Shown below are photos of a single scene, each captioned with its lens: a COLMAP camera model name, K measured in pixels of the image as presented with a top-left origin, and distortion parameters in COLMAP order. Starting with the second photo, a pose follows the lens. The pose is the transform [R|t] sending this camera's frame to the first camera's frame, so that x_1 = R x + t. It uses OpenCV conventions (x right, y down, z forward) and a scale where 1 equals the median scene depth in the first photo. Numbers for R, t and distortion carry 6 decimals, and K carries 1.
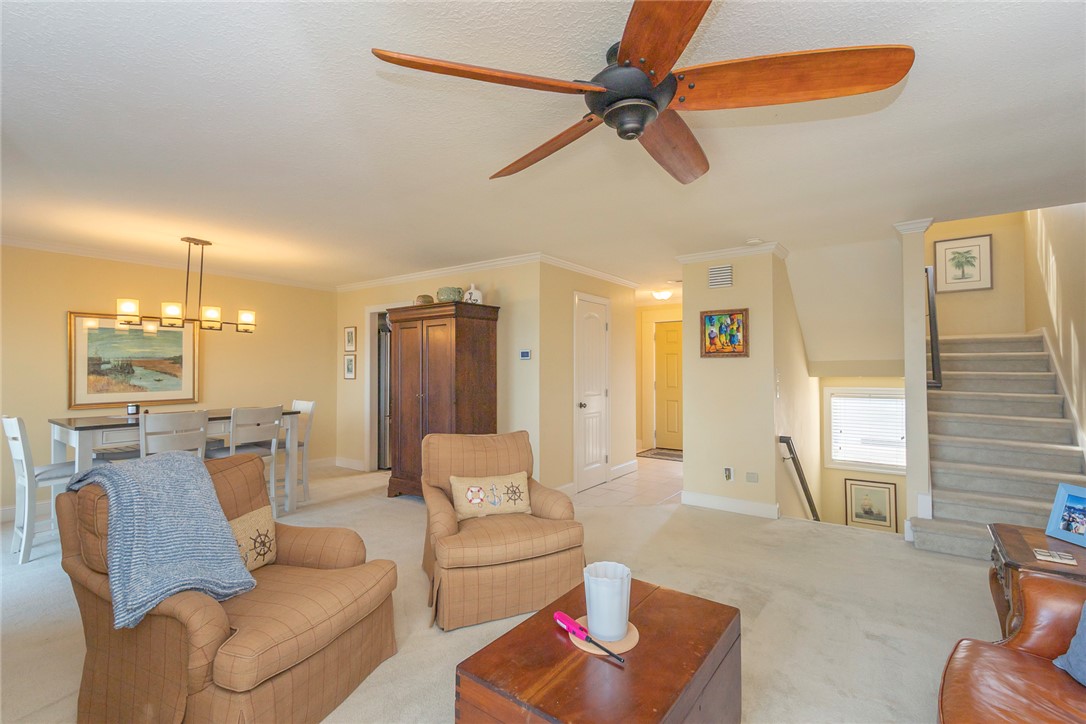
lens RADIAL K [[493.0, 0, 541.2], [0, 493.0, 363.2], [0, 0, 1]] dist [0.001824, -0.000411]
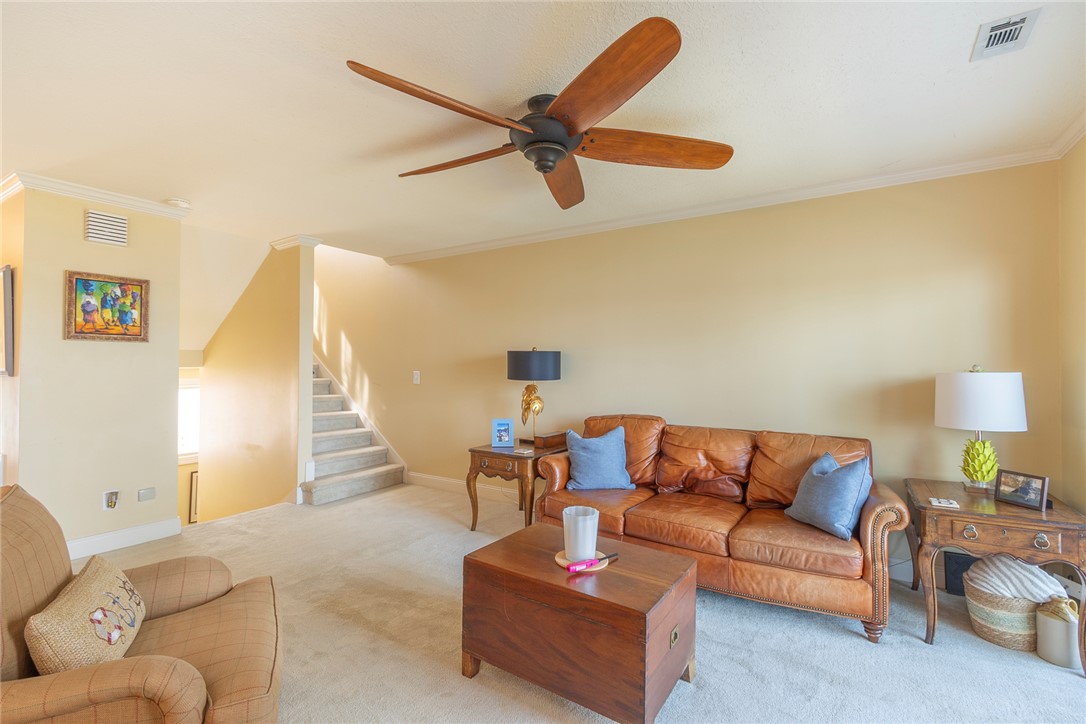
lens RADIAL K [[493.0, 0, 539.6], [0, 493.0, 357.4], [0, 0, 1]] dist [0.001824, -0.000411]
pose [[-0.039064, 0.014349, 0.999134, -0.391910], [-0.015507, 0.999768, -0.014965, 0.014077], [-0.999116, -0.016079, -0.038833, 0.404042]]
